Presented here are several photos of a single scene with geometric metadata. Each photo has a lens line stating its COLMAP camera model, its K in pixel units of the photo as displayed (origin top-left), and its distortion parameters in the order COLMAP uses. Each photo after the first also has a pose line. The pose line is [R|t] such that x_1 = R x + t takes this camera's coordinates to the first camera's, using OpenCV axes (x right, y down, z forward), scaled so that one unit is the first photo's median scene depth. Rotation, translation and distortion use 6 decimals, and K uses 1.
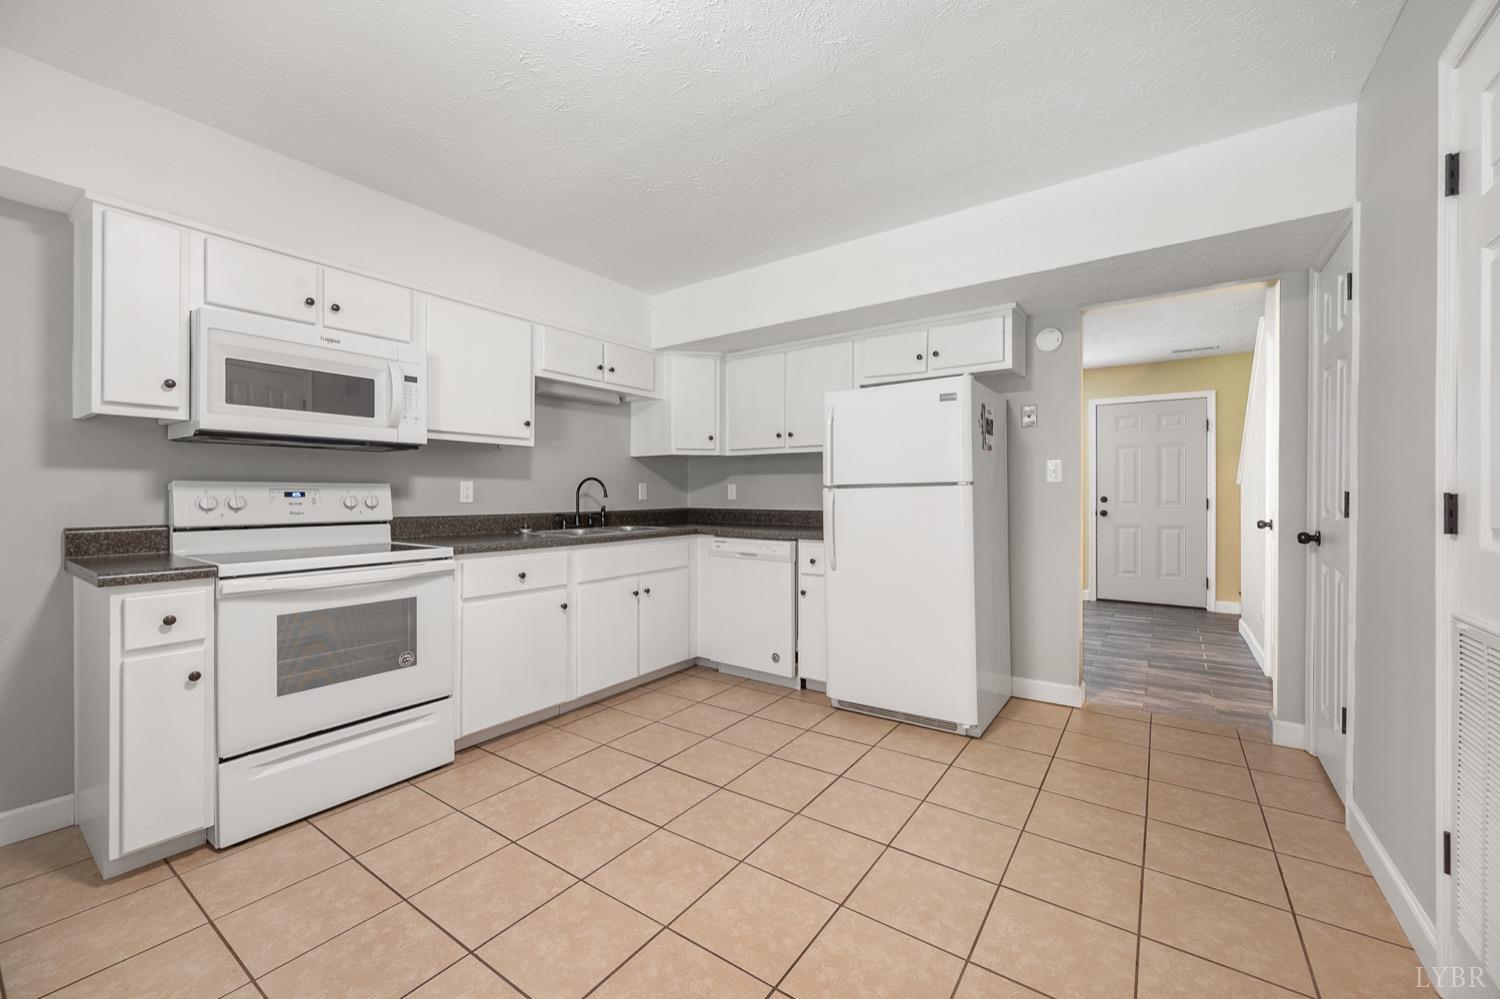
lens RADIAL K [[596.3, 0, 749.5], [0, 596.3, 495.3], [0, 0, 1]] dist [0.001570, -0.000595]
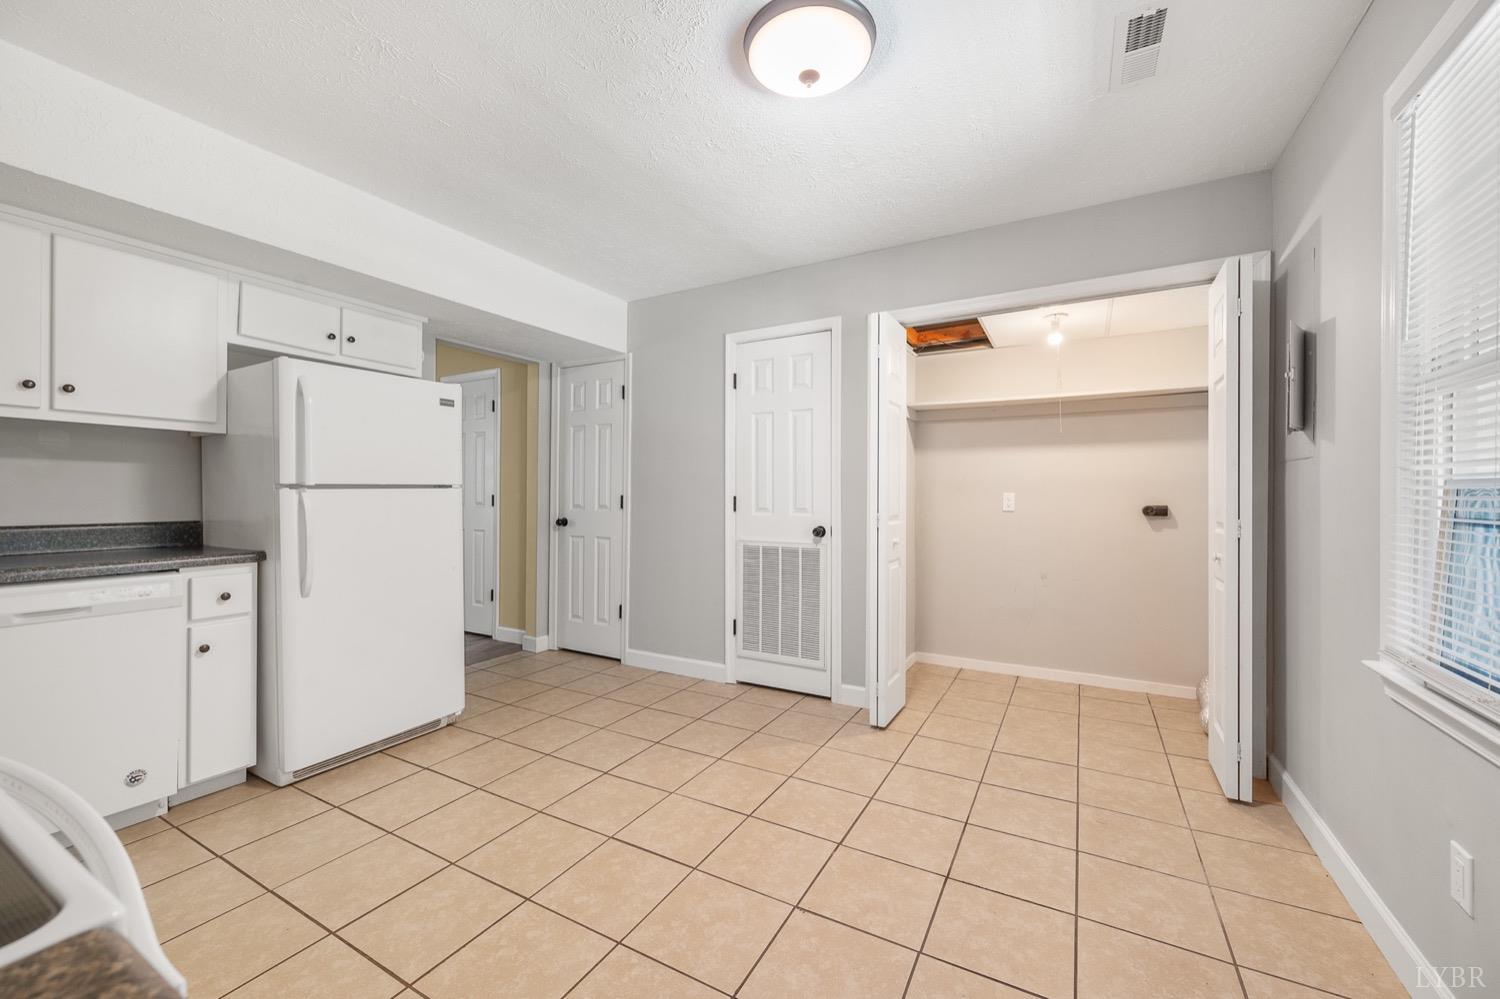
lens RADIAL K [[596.3, 0, 757.0], [0, 596.3, 490.9], [0, 0, 1]] dist [0.001570, -0.000595]
pose [[-0.112162, 0.007478, 0.993662, -0.810398], [0.000574, 0.999972, -0.007461, -0.003178], [-0.993690, -0.000267, -0.112163, 0.621833]]
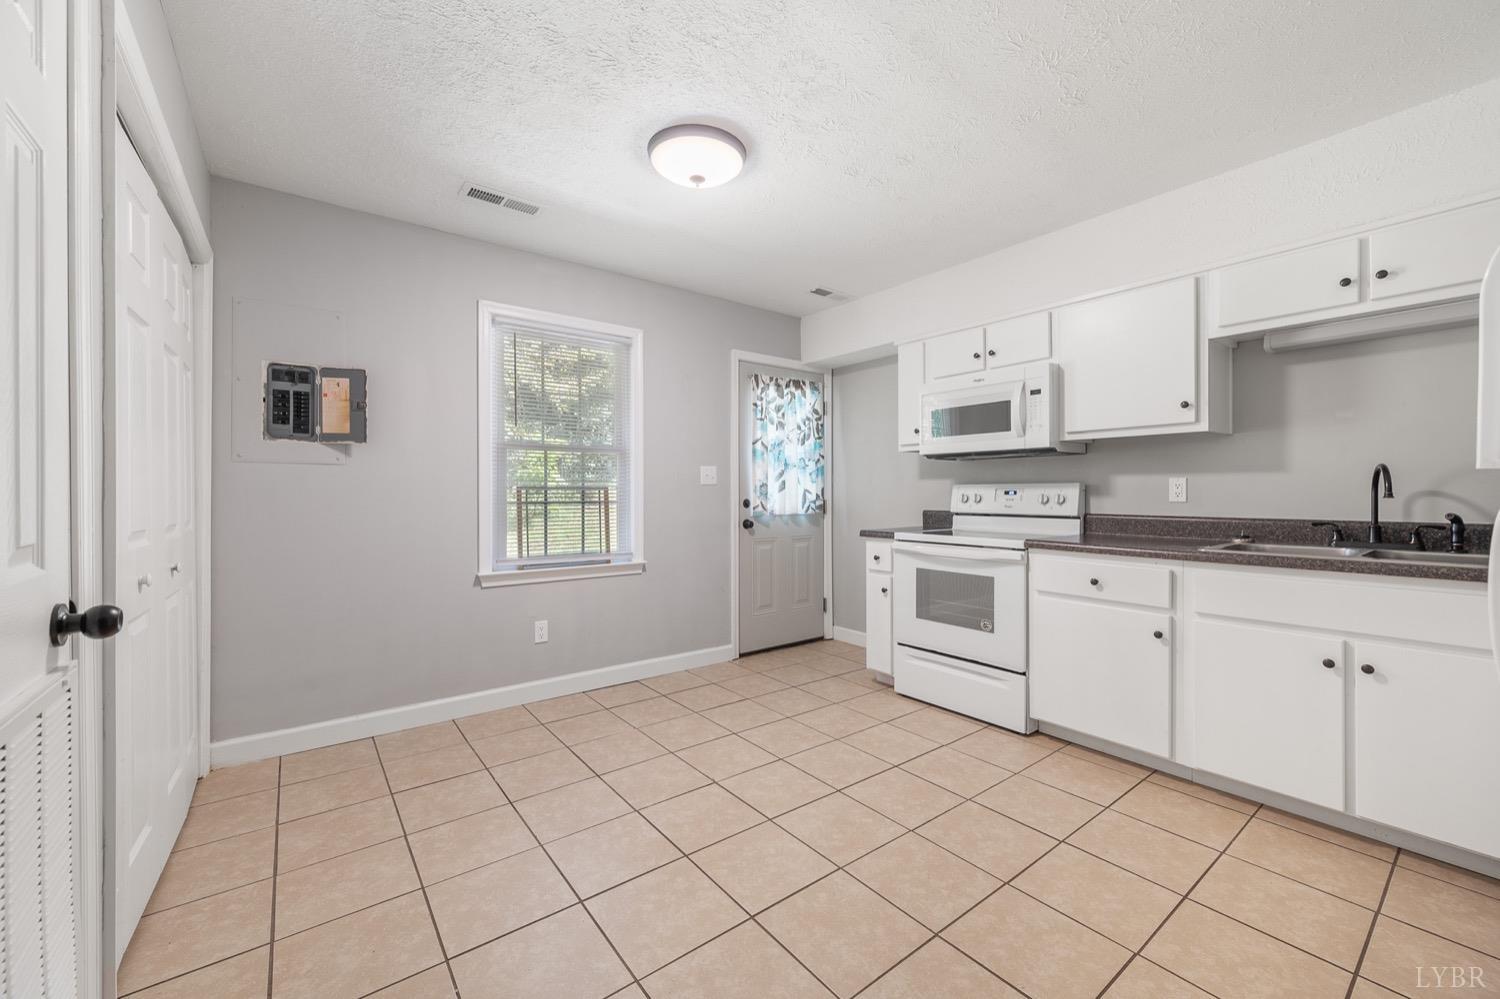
lens RADIAL K [[596.3, 0, 750.2], [0, 596.3, 493.8], [0, 0, 1]] dist [0.001570, -0.000595]
pose [[-0.301279, 0.003262, -0.953531, 0.698367], [0.000301, 0.999994, 0.003326, -0.003444], [0.953536, 0.000715, -0.301278, 0.834816]]
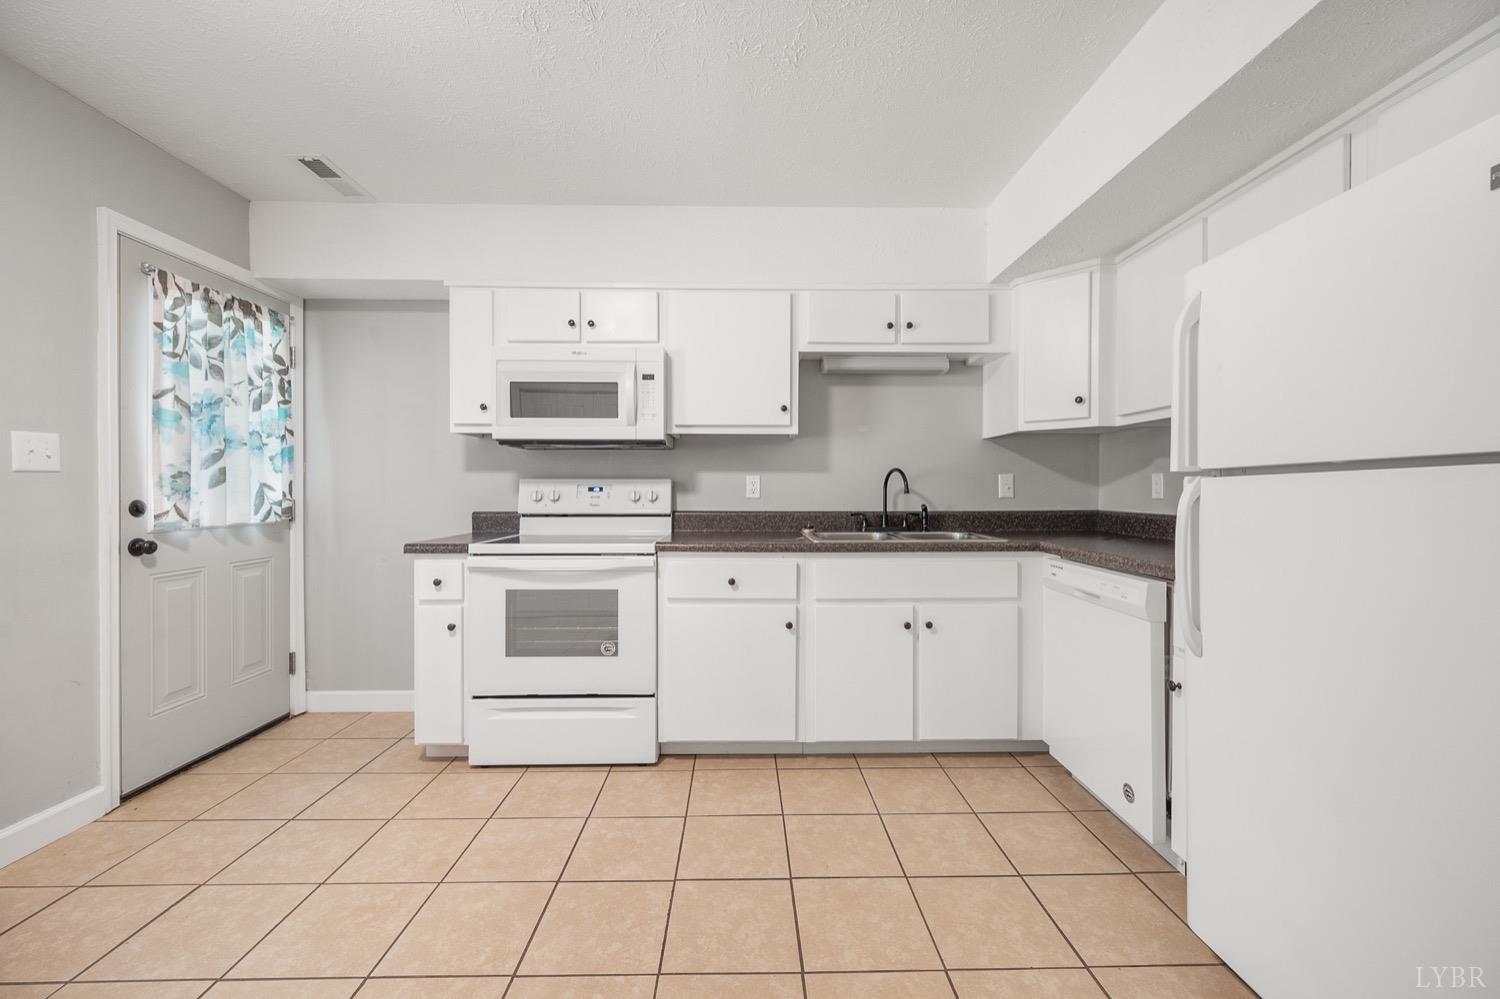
lens RADIAL K [[596.3, 0, 751.4], [0, 596.3, 494.2], [0, 0, 1]] dist [0.001570, -0.000595]
pose [[0.588575, 0.007666, -0.808406, 0.373663], [-0.002619, 0.999968, 0.007575, -0.001335], [0.808438, -0.002341, 0.588576, 0.546928]]
